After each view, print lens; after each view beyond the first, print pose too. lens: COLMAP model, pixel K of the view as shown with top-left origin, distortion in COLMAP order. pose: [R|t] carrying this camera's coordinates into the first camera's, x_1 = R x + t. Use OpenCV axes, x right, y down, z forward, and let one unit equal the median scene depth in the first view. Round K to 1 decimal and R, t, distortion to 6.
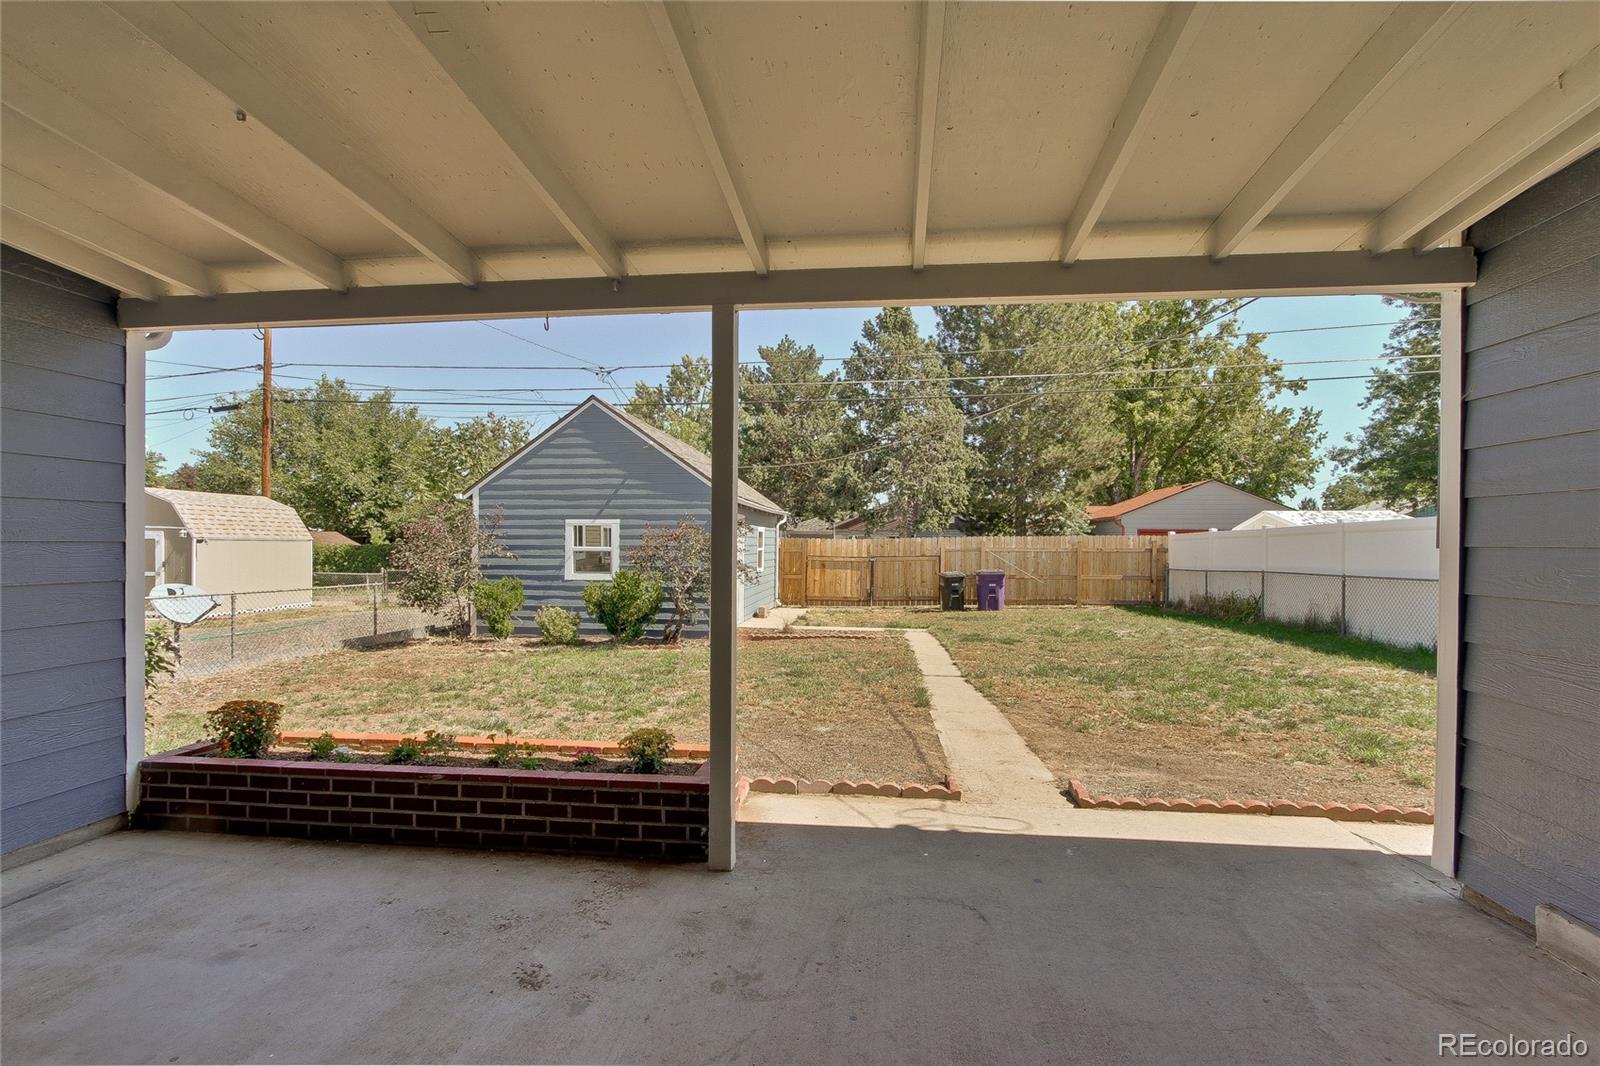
lens RADIAL K [[746.7, 0, 797.1], [0, 746.7, 548.0], [0, 0, 1]] dist [-0.003390, 0.000000]
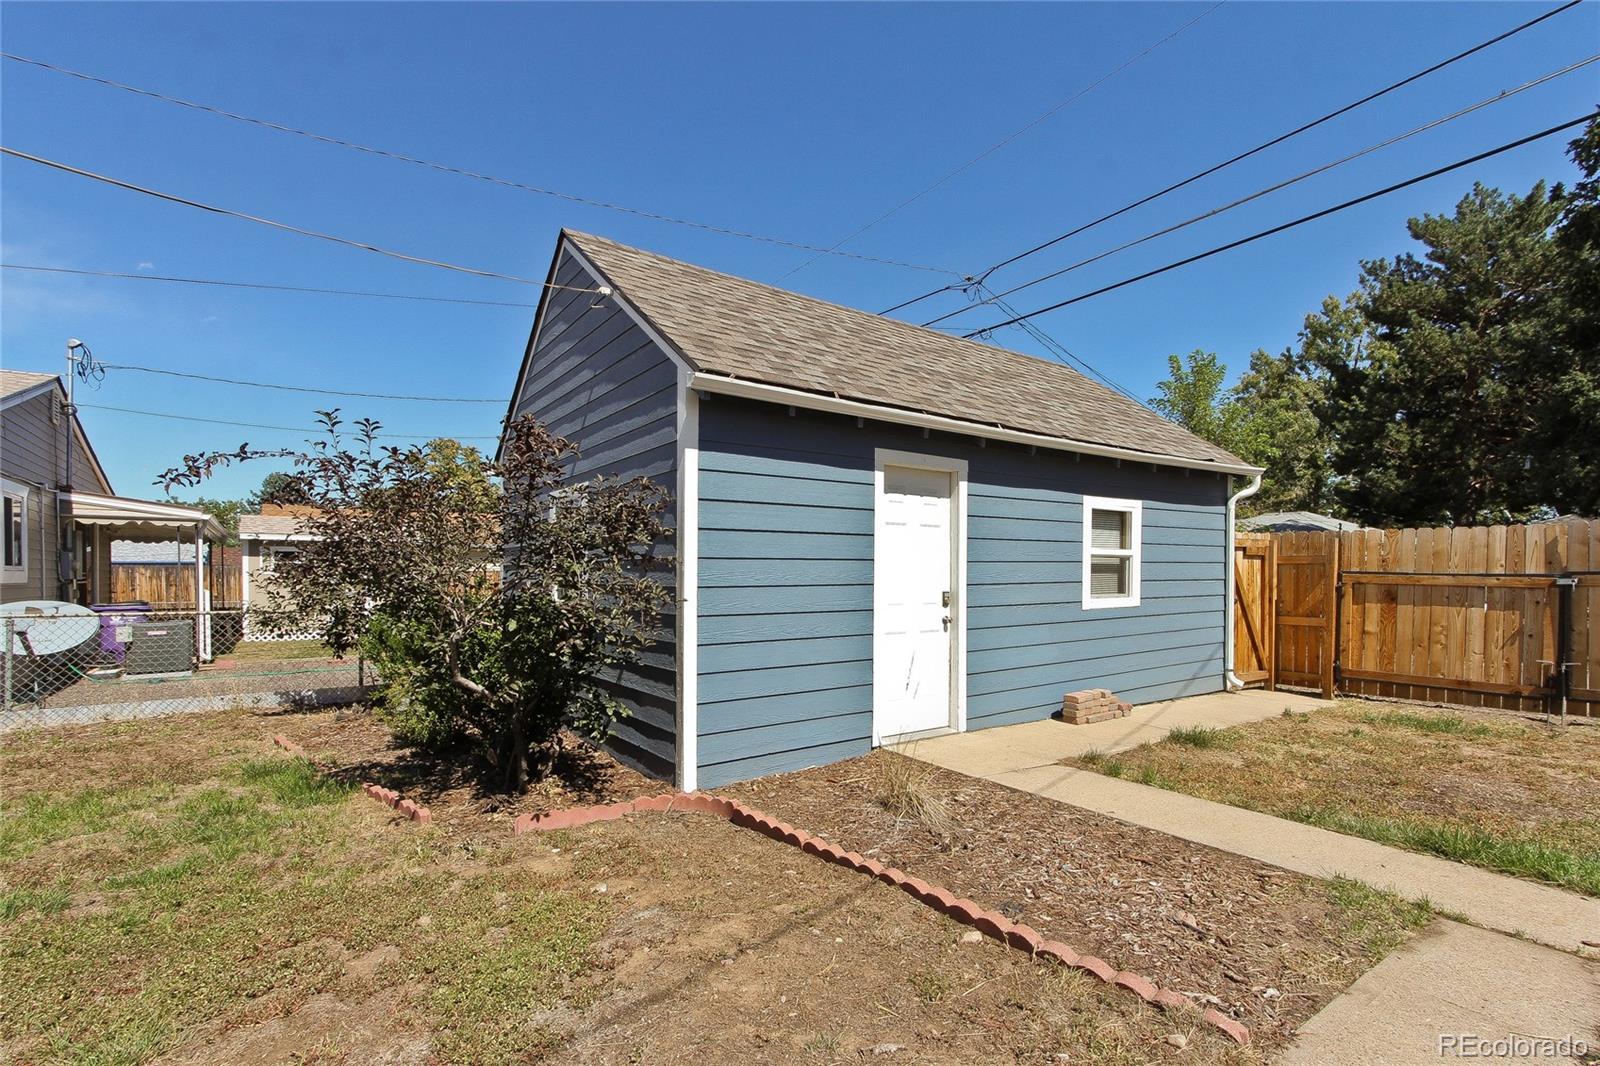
lens RADIAL K [[738.2, 0, 804.8], [0, 738.2, 552.1], [0, 0, 1]] dist [-0.017129, 0.000938]
pose [[0.668117, -0.011100, -0.743973, 0.106367], [-0.004142, 0.999818, -0.018637, 0.008073], [0.744045, 0.015534, 0.667949, 0.460245]]
